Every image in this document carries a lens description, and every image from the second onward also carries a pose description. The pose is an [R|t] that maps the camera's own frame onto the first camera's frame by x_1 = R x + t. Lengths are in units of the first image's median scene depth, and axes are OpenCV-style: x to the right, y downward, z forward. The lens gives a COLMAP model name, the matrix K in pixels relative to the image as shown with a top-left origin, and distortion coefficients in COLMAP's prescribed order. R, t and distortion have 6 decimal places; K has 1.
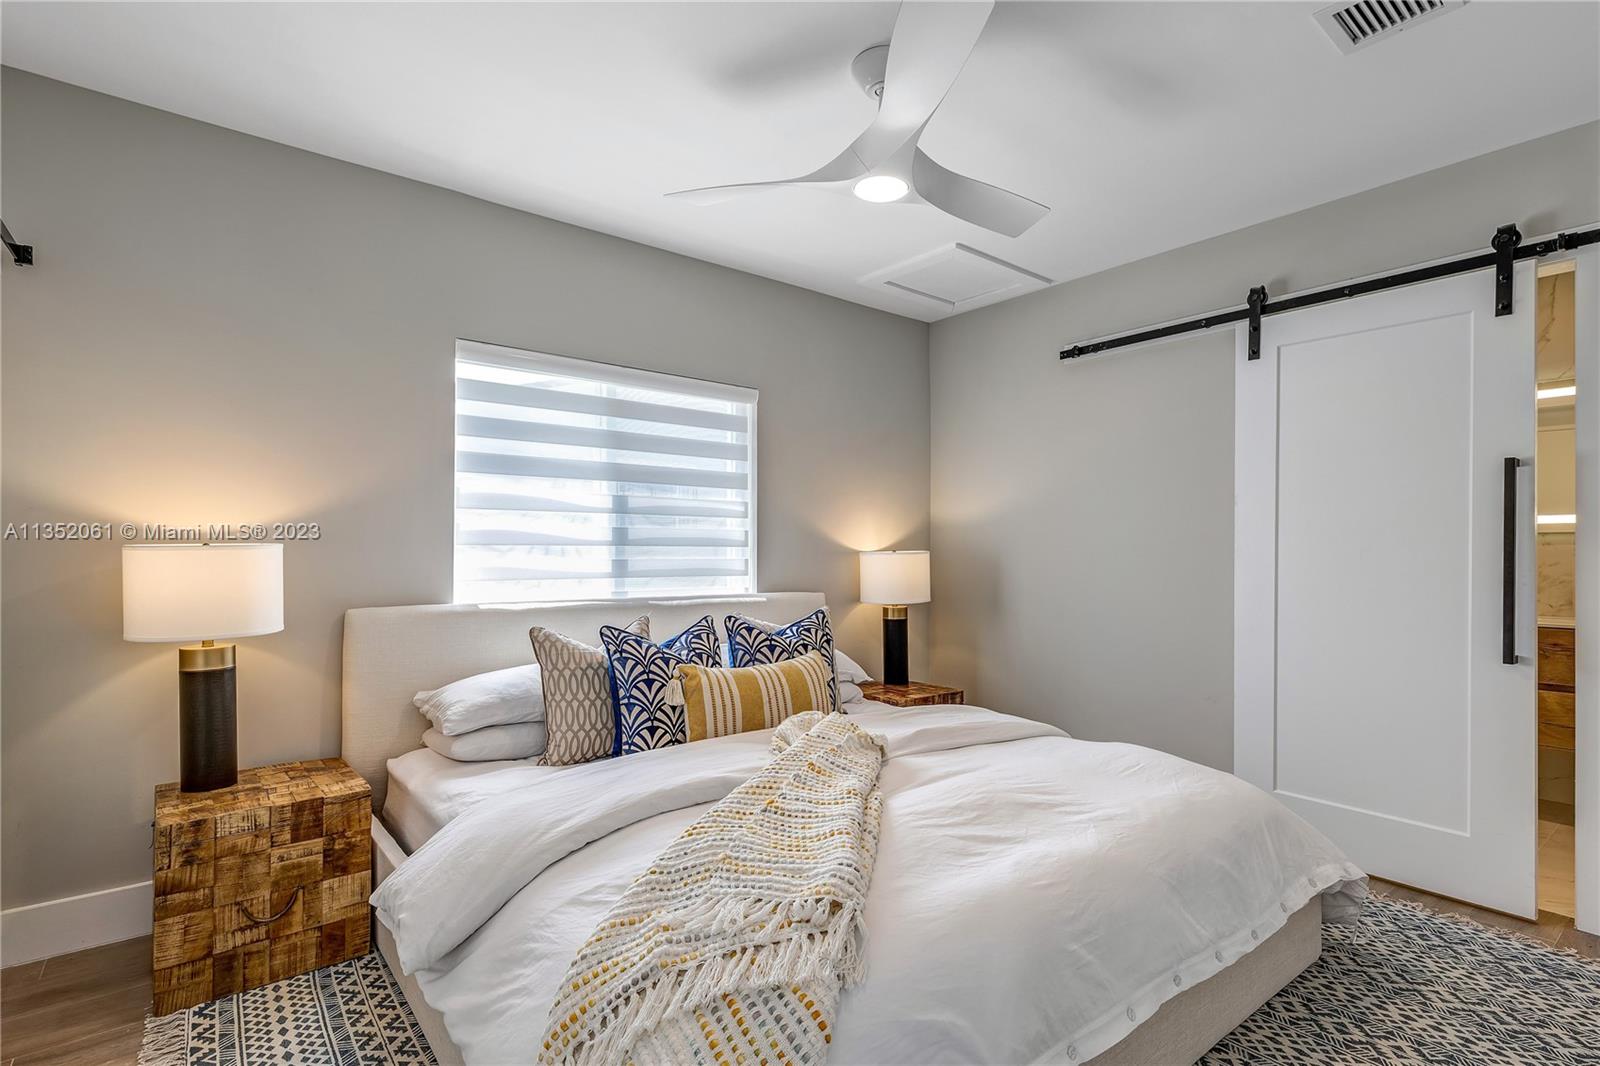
lens RADIAL K [[737.1, 0, 795.6], [0, 737.1, 547.8], [0, 0, 1]] dist [0.000264, 0.001254]
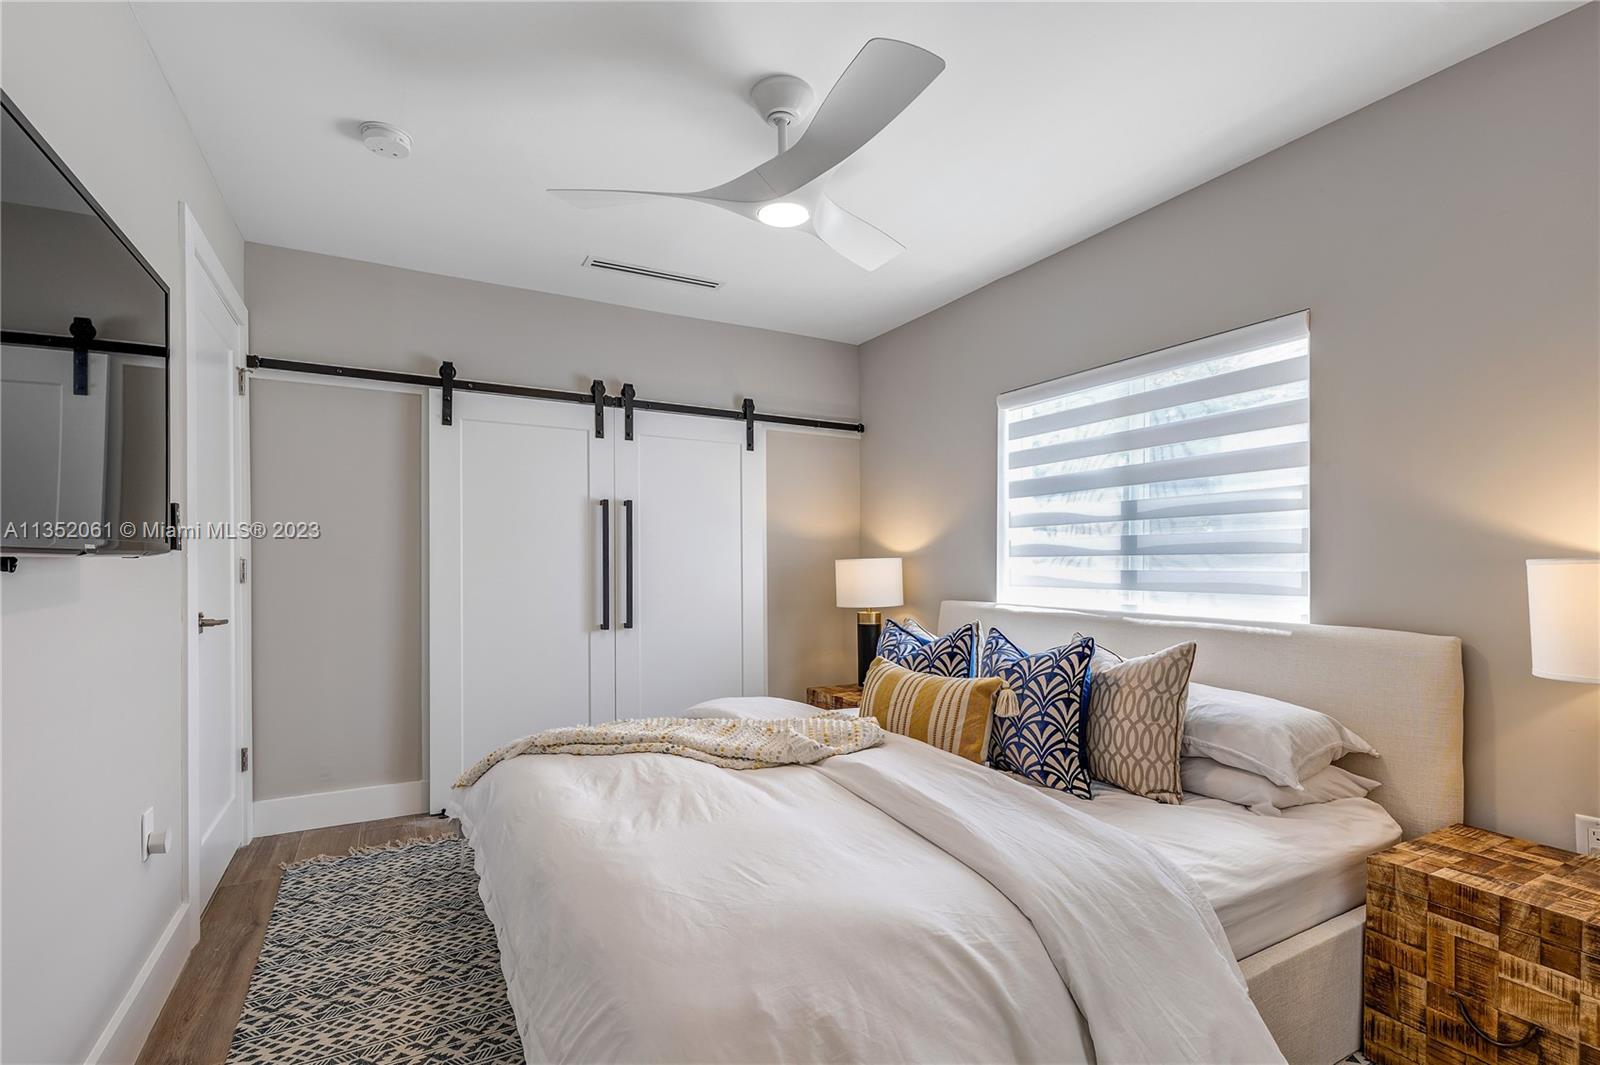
lens RADIAL K [[737.1, 0, 801.3], [0, 737.1, 546.9], [0, 0, 1]] dist [0.000264, 0.001254]
pose [[-0.138606, -0.019097, -0.990164, 0.741441], [0.018579, 0.999588, -0.021880, -0.000788], [0.990173, -0.021429, -0.138194, 0.736629]]
